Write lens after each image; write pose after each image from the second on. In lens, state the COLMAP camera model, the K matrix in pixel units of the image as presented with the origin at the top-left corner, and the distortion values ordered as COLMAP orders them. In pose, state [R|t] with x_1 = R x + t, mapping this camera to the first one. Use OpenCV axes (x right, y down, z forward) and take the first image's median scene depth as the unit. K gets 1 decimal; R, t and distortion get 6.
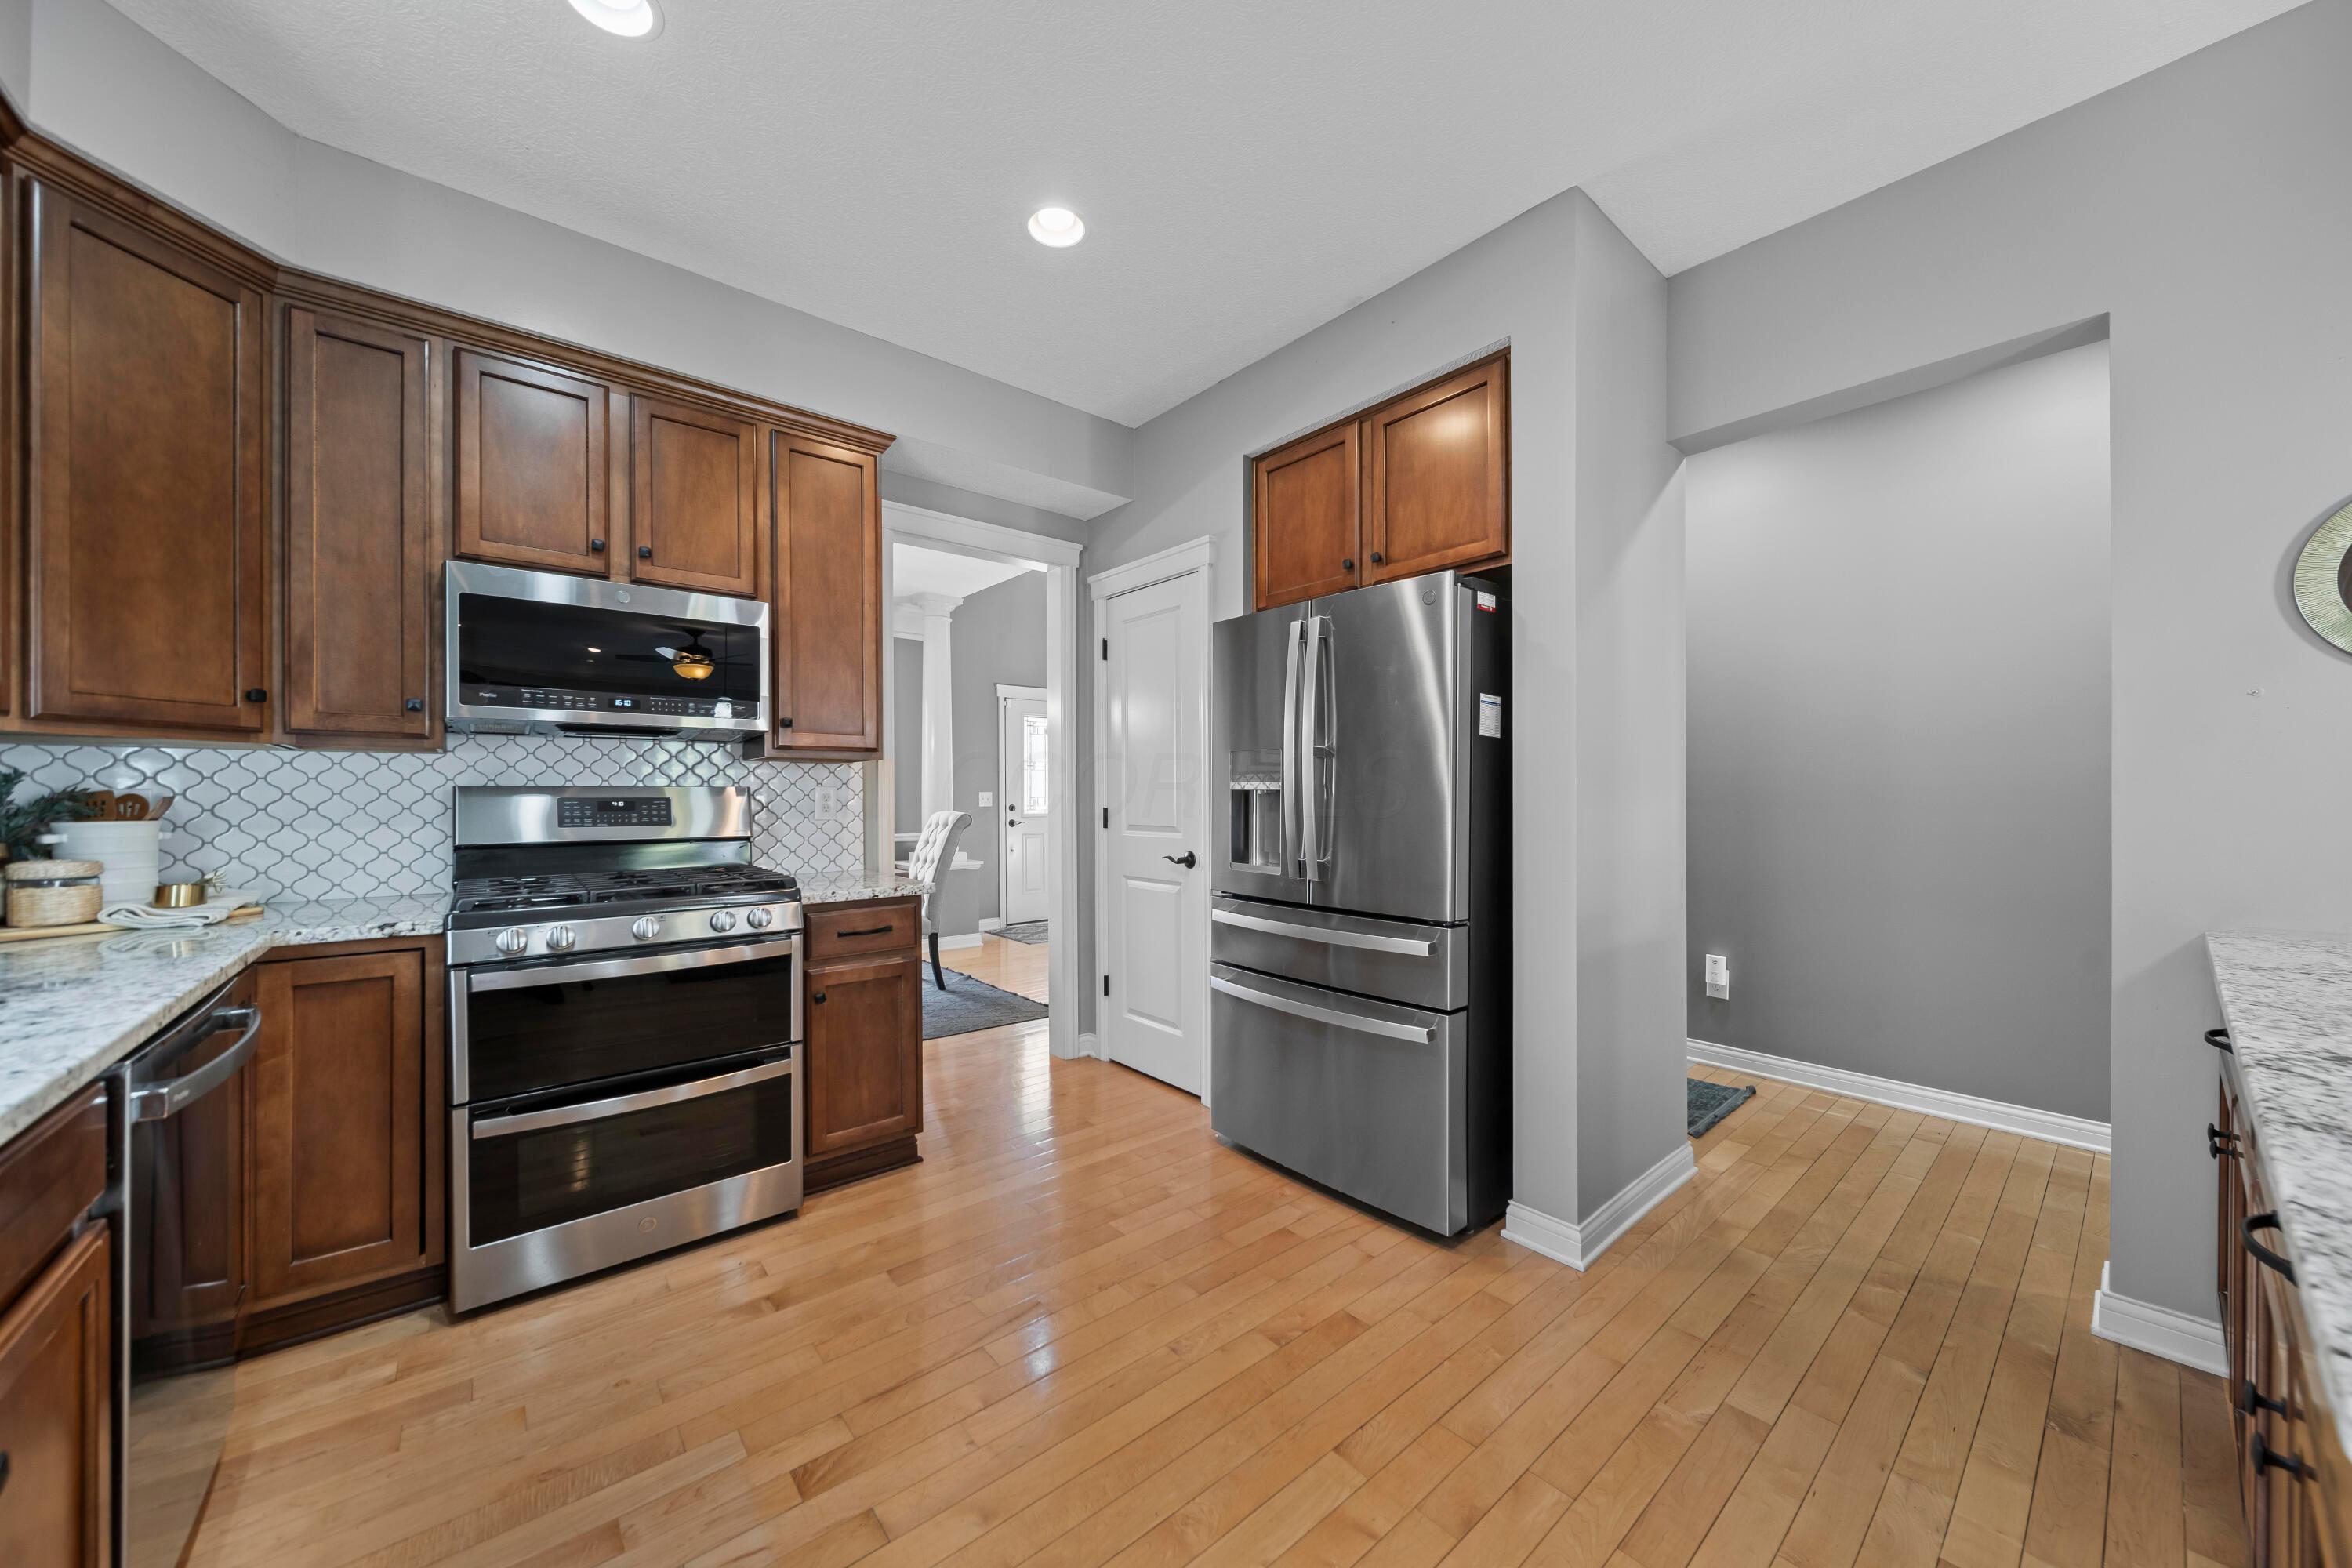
lens RADIAL K [[824.4, 0, 1164.4], [0, 824.4, 792.6], [0, 0, 1]] dist [-0.000456, -0.000051]
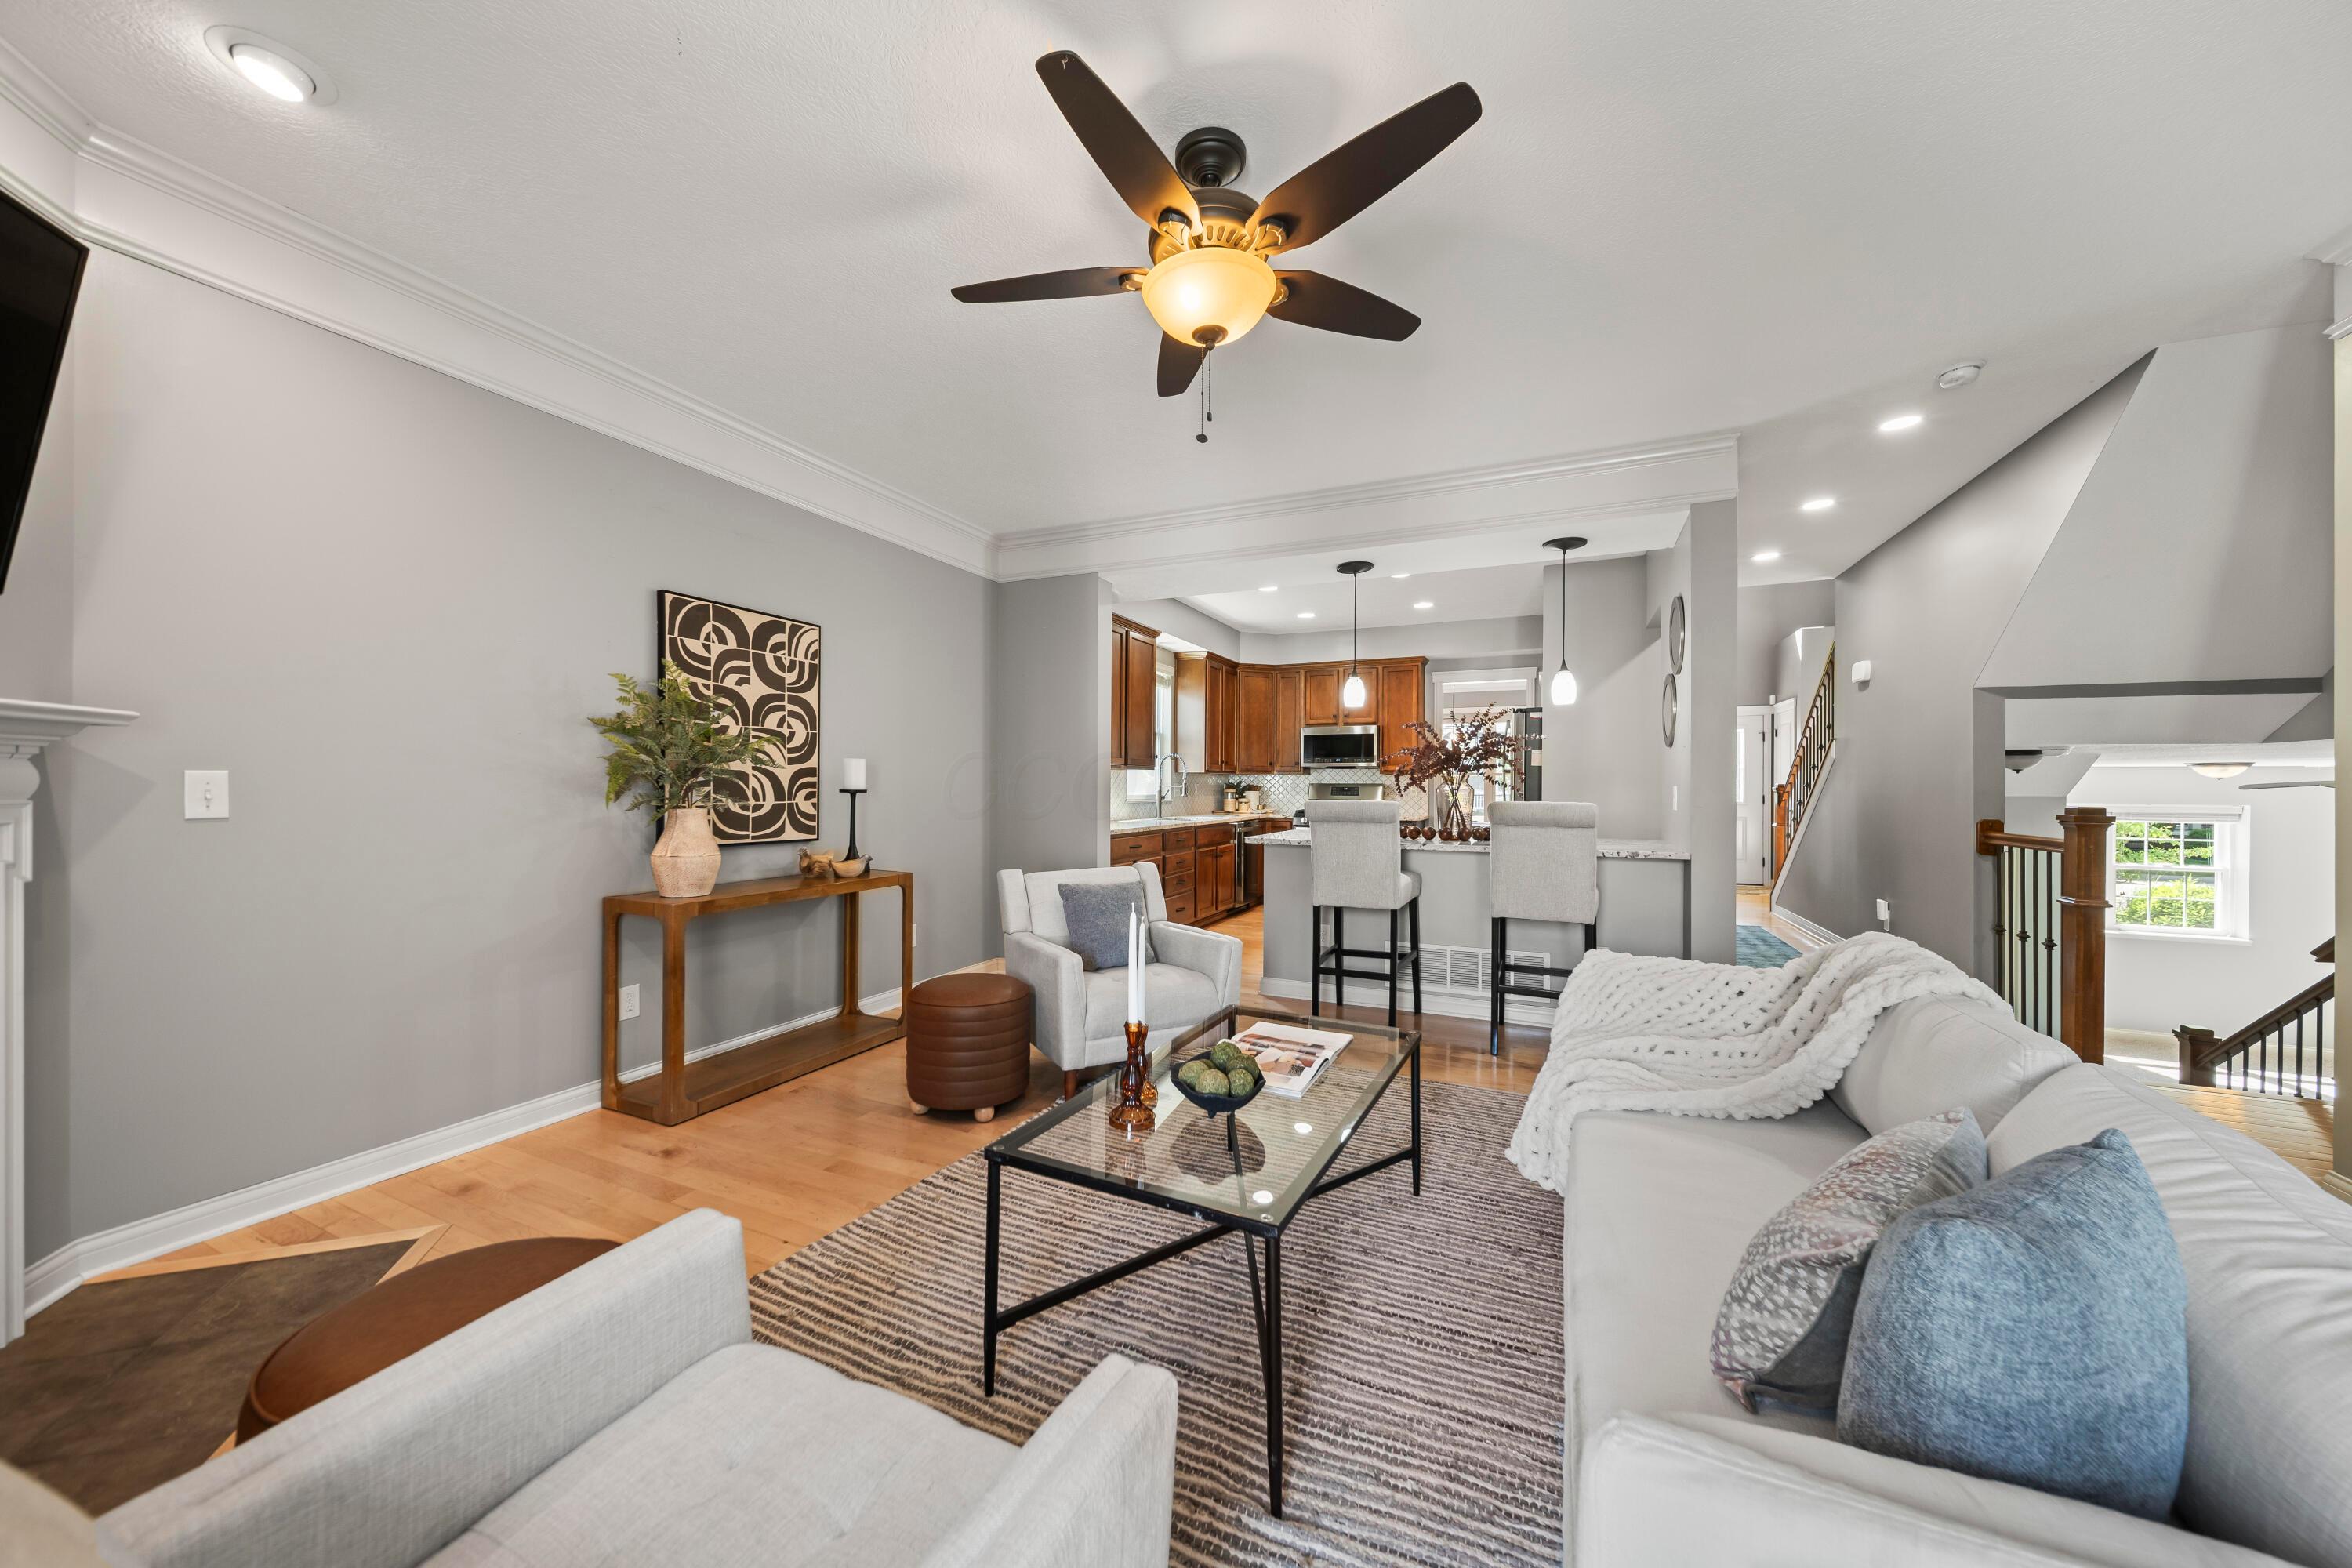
lens RADIAL K [[824.4, 0, 1164.4], [0, 824.4, 792.6], [0, 0, 1]] dist [-0.000456, -0.000051]
pose [[0.432879, 0.011742, -0.901375, 2.267825], [-0.002223, 0.999926, 0.011959, -0.012978], [0.901449, -0.003173, 0.432873, -1.236205]]
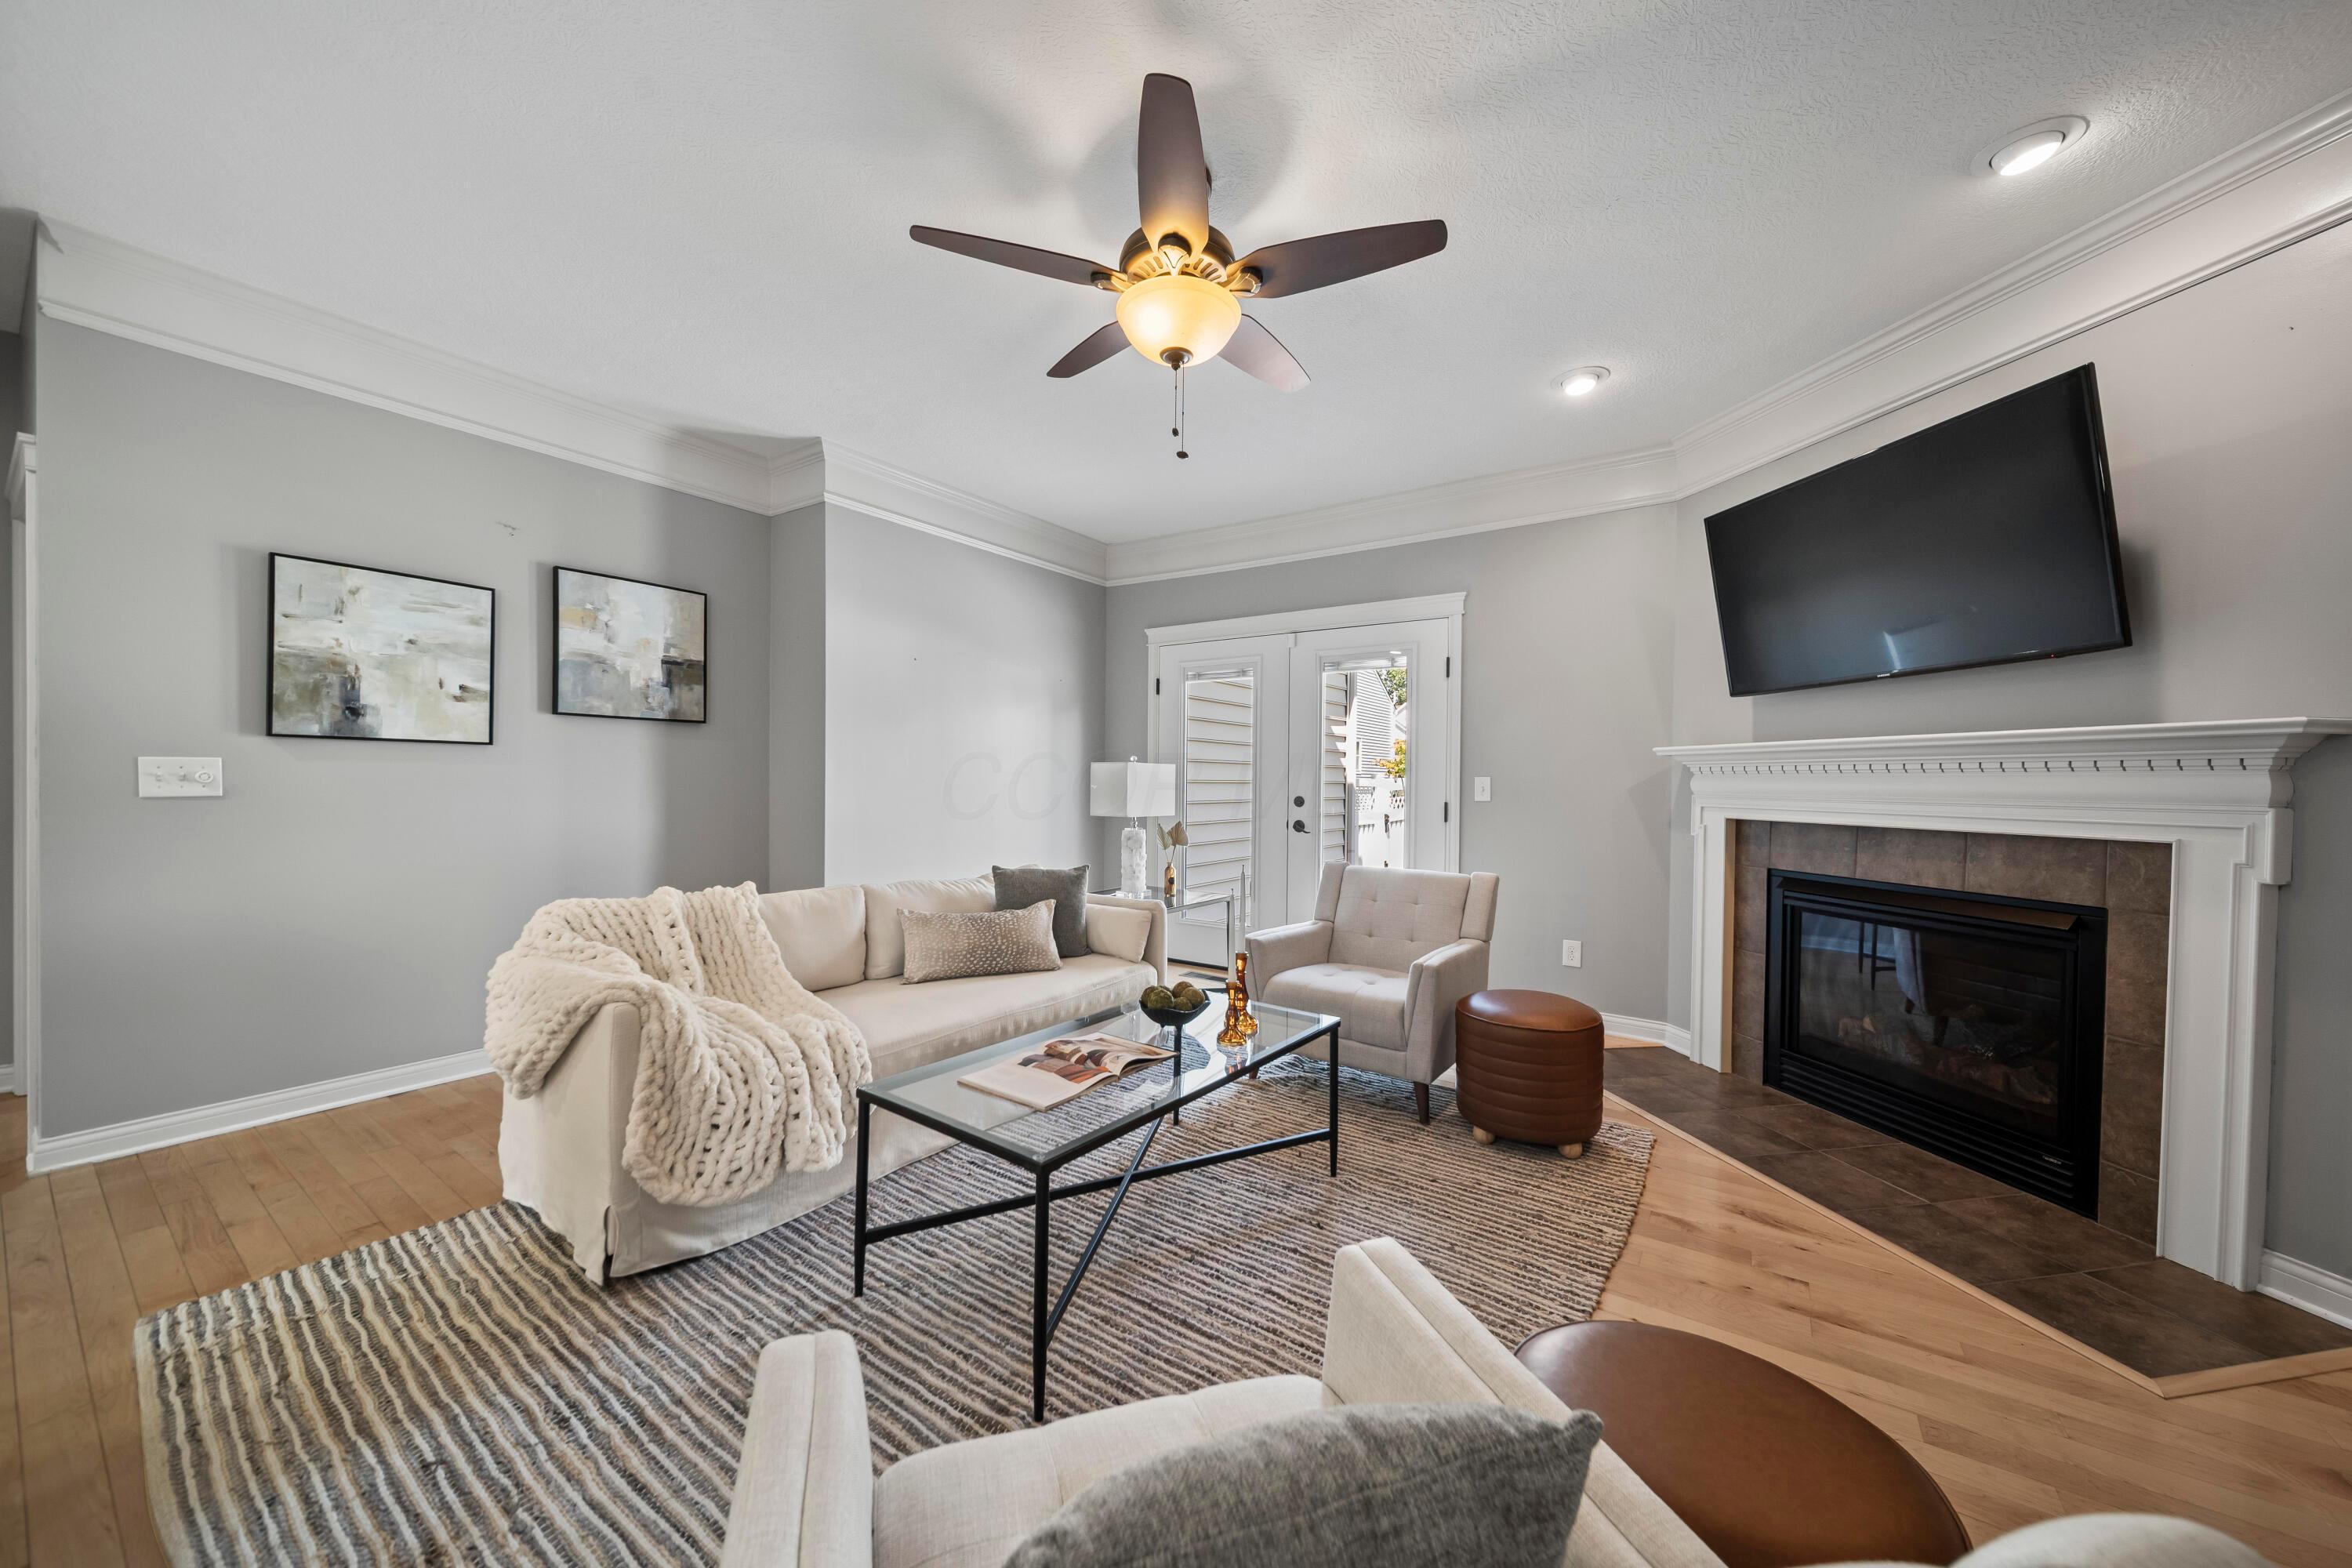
lens RADIAL K [[835.7, 0, 1162.1], [0, 835.7, 792.3], [0, 0, 1]] dist [-0.002066, -0.000261]
pose [[-0.267282, -0.013233, 0.963527, 0.556677], [-0.014414, 0.999849, 0.009734, -0.001811], [-0.963511, -0.011287, -0.267432, -0.541329]]
